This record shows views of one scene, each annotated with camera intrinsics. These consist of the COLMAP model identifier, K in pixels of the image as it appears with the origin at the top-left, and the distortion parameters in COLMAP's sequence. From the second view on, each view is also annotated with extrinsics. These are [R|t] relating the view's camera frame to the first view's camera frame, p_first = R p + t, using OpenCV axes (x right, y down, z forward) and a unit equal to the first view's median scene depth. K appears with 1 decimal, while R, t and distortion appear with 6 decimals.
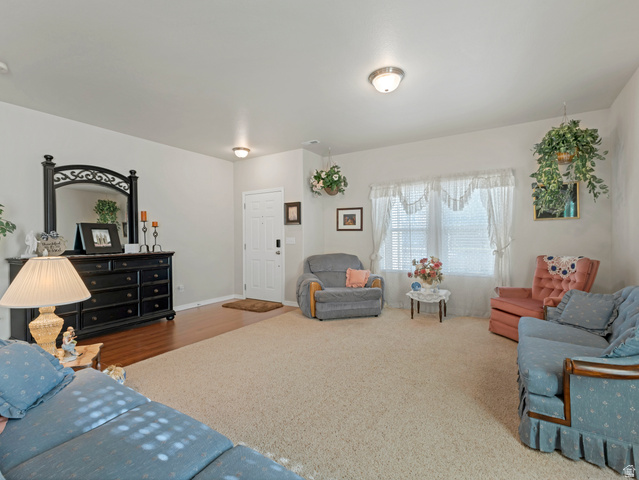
lens RADIAL K [[312.2, 0, 320.0], [0, 312.2, 239.2], [0, 0, 1]] dist [0.005902, -0.000453]
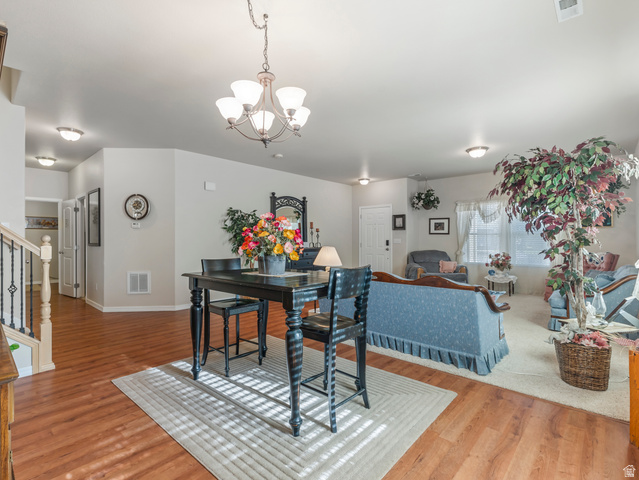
lens RADIAL K [[312.2, 0, 319.7], [0, 312.2, 238.9], [0, 0, 1]] dist [0.005902, -0.000453]
pose [[0.983647, 0.008074, -0.179928, -0.201803], [-0.009221, 0.999942, -0.005540, 0.006986], [0.179873, 0.007108, 0.983664, -0.533796]]
